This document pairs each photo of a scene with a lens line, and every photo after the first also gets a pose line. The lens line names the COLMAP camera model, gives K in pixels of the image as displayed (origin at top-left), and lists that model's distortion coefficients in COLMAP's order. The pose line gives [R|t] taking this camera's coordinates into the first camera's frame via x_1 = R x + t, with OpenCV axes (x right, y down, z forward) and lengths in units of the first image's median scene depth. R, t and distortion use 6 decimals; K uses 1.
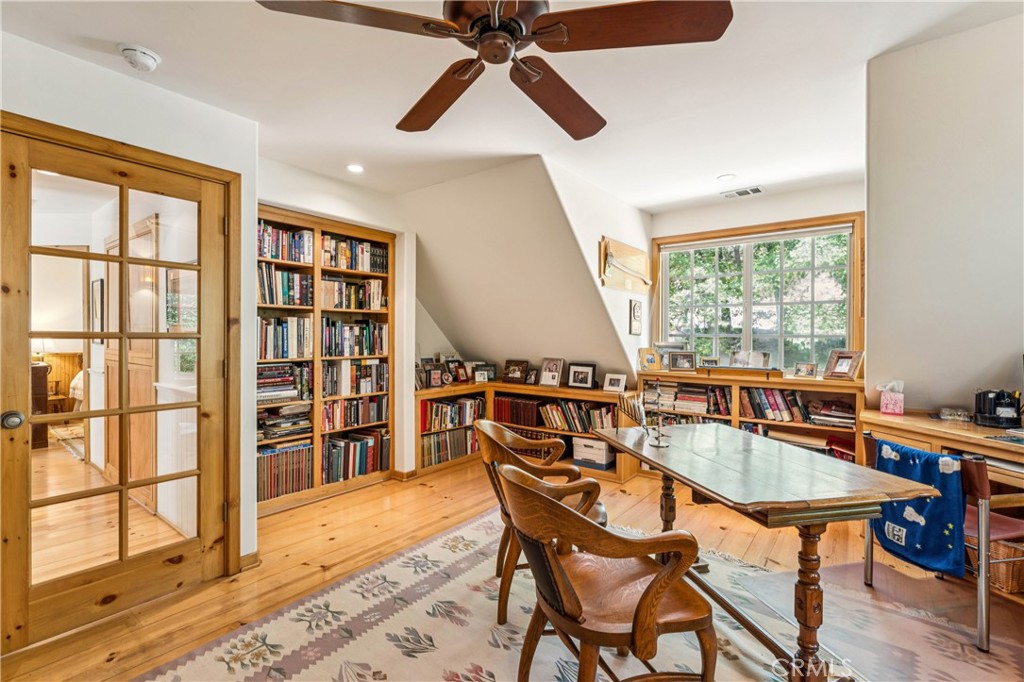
lens RADIAL K [[461.6, 0, 505.9], [0, 461.6, 338.3], [0, 0, 1]] dist [-0.002920, -0.000035]
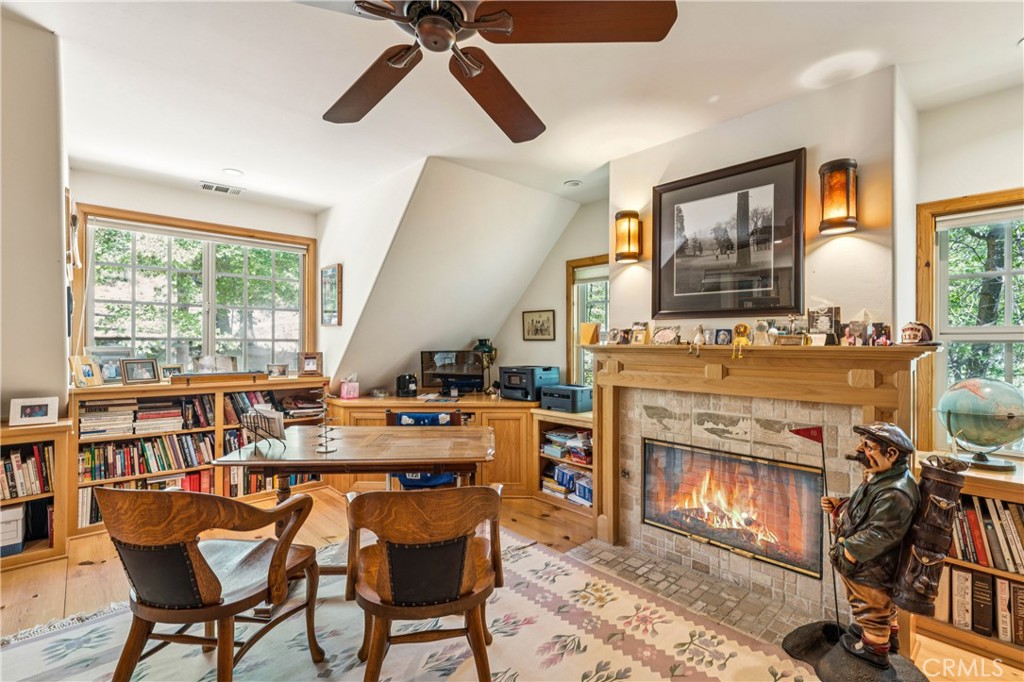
lens RADIAL K [[461.6, 0, 512.3], [0, 461.6, 340.9], [0, 0, 1]] dist [-0.002920, -0.000035]
pose [[0.134662, 0.001049, 0.990891, -0.339371], [-0.001146, 0.999999, -0.000902, -0.002609], [-0.990891, -0.001014, 0.134663, 0.270859]]
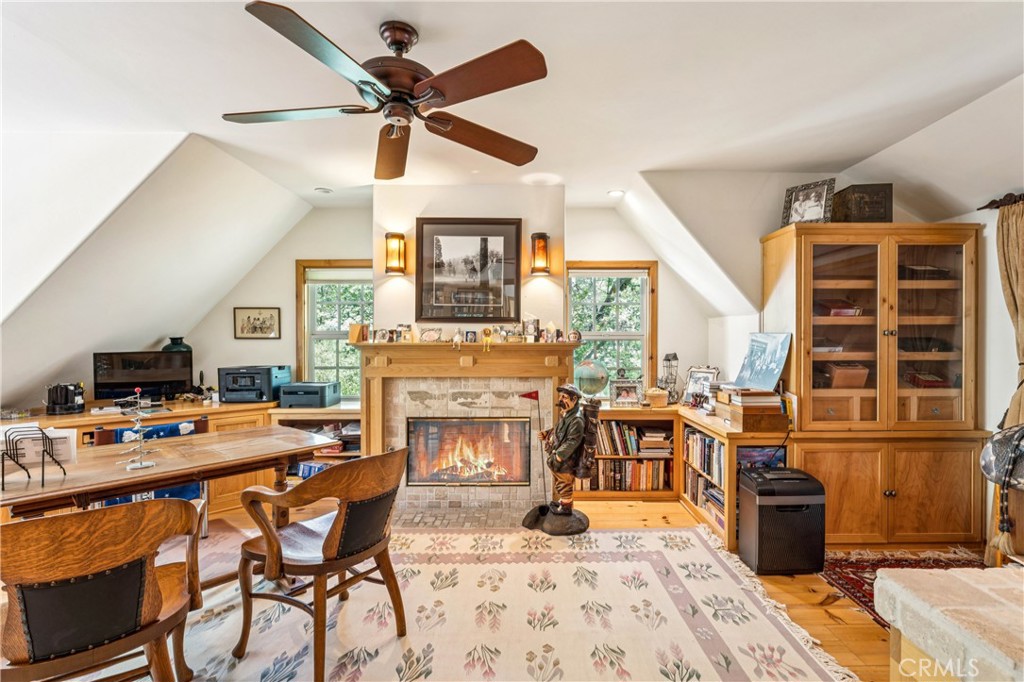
lens RADIAL K [[461.6, 0, 538.6], [0, 461.6, 343.3], [0, 0, 1]] dist [-0.002920, -0.000035]
pose [[-0.638832, -0.006762, 0.769317, -0.448987], [-0.001069, 0.999968, 0.007902, -0.003613], [-0.769346, 0.004226, -0.638819, 0.543442]]
